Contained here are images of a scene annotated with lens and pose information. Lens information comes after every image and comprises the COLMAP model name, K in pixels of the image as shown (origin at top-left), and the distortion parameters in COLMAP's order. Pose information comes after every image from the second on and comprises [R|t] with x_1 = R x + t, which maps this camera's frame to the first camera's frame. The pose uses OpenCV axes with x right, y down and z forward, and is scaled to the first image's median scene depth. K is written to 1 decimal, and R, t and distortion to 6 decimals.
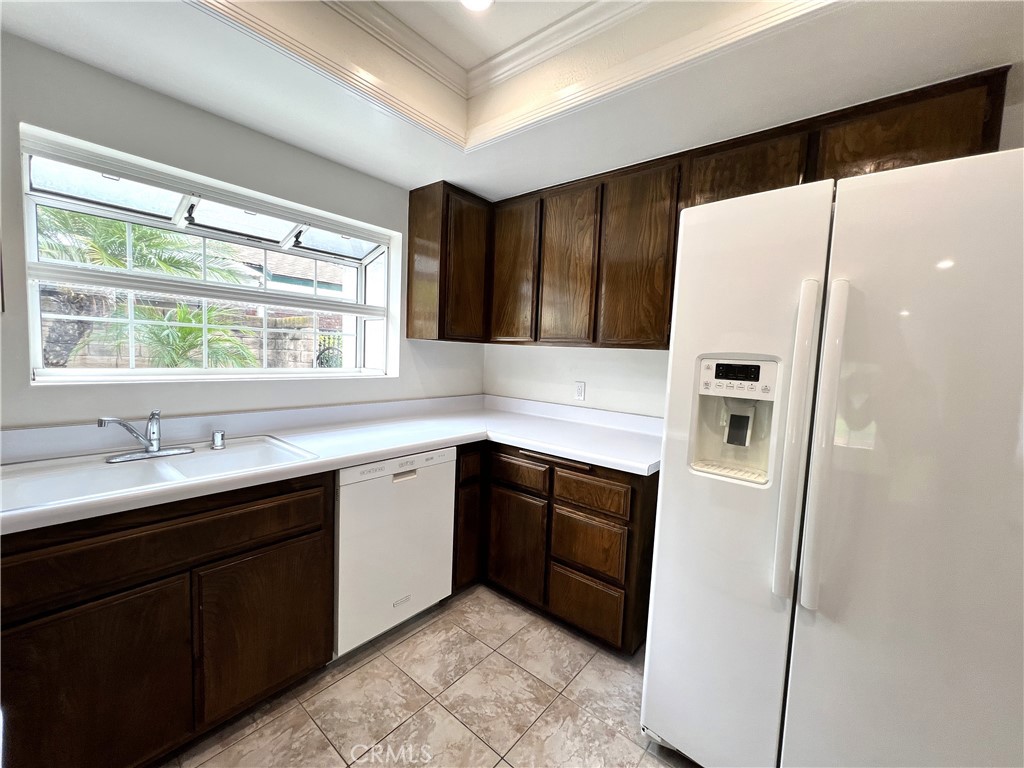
lens RADIAL K [[410.4, 0, 507.9], [0, 410.4, 384.2], [0, 0, 1]] dist [-0.000519, 0.000136]
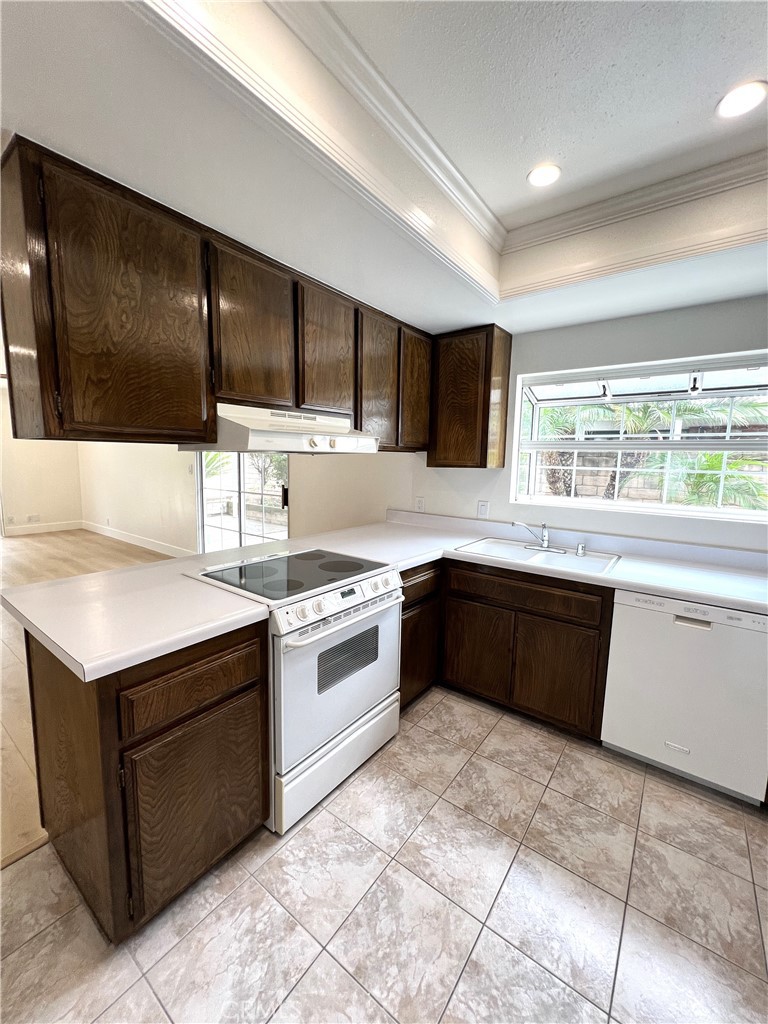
lens RADIAL K [[410.4, 0, 383.1], [0, 410.4, 509.5], [0, 0, 1]] dist [-0.000519, 0.000136]
pose [[0.056465, 0.080972, -0.995116, 0.631939], [-0.093698, 0.992737, 0.075461, -0.044178], [0.993998, 0.088979, 0.063642, 0.189462]]
